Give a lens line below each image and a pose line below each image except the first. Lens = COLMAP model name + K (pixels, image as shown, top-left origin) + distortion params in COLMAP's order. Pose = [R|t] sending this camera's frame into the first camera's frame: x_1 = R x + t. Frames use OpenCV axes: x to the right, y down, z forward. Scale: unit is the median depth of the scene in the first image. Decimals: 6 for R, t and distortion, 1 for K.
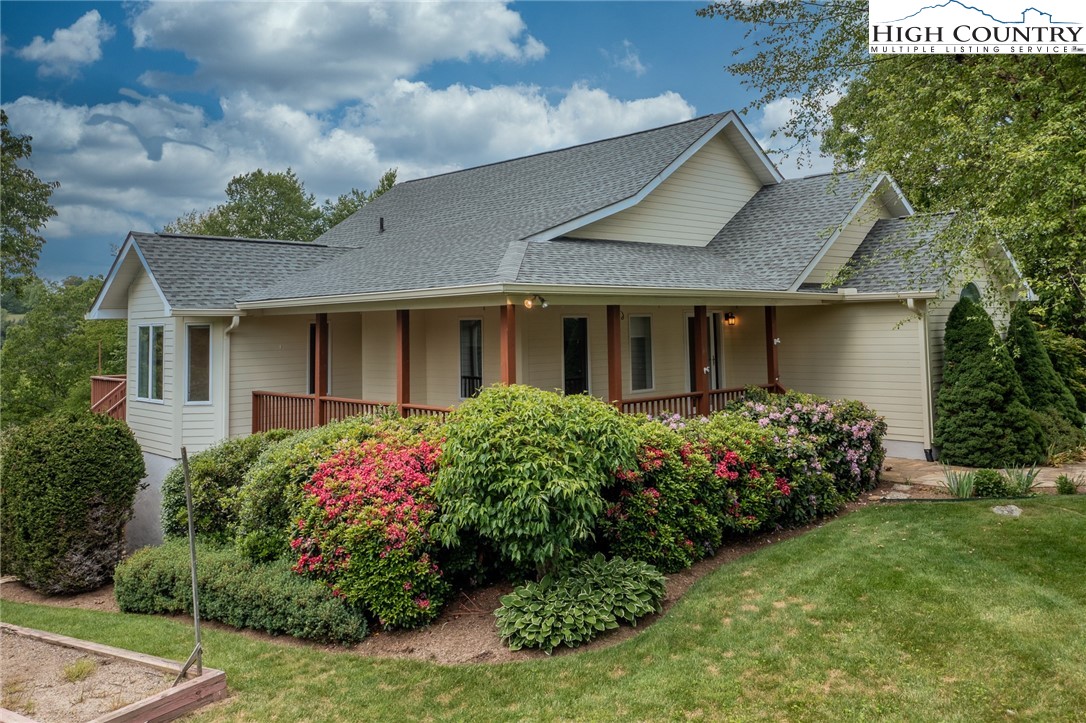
lens RADIAL K [[878.3, 0, 547.6], [0, 878.3, 251.3], [0, 0, 1]] dist [-0.010256, -0.003499]
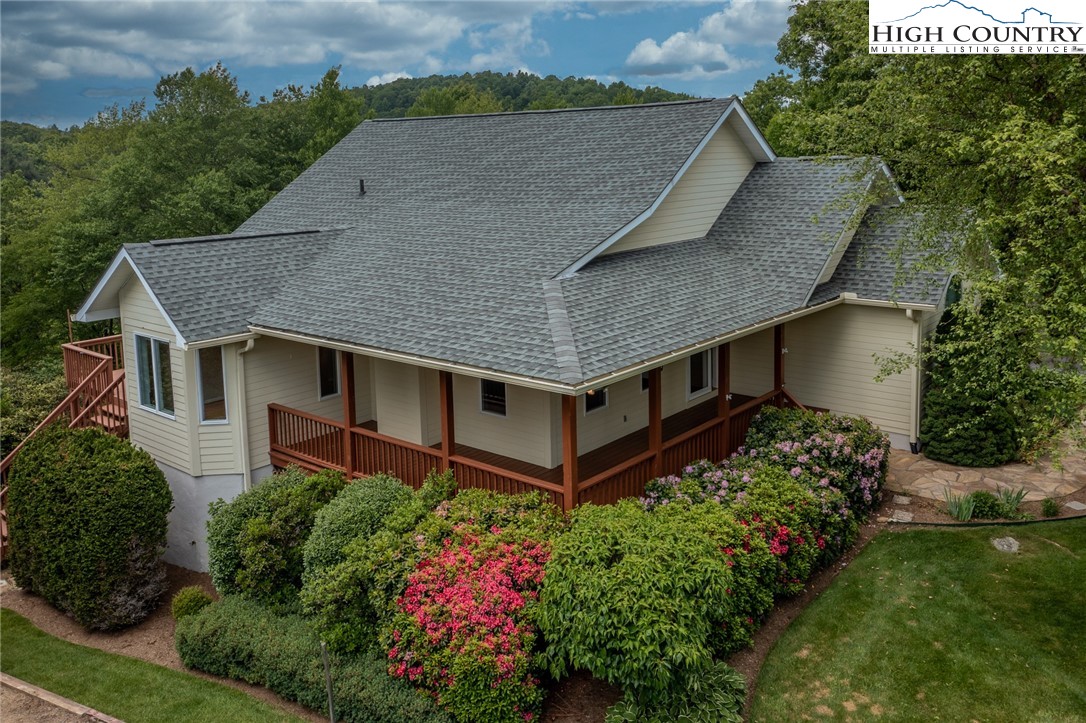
lens RADIAL K [[878.3, 0, 547.6], [0, 878.3, 251.3], [0, 0, 1]] dist [-0.010256, -0.003499]
pose [[0.994672, -0.016029, 0.101837, -0.145376], [-0.003292, 0.982395, 0.186784, -0.243329], [-0.103038, -0.186124, 0.977108, 0.031525]]
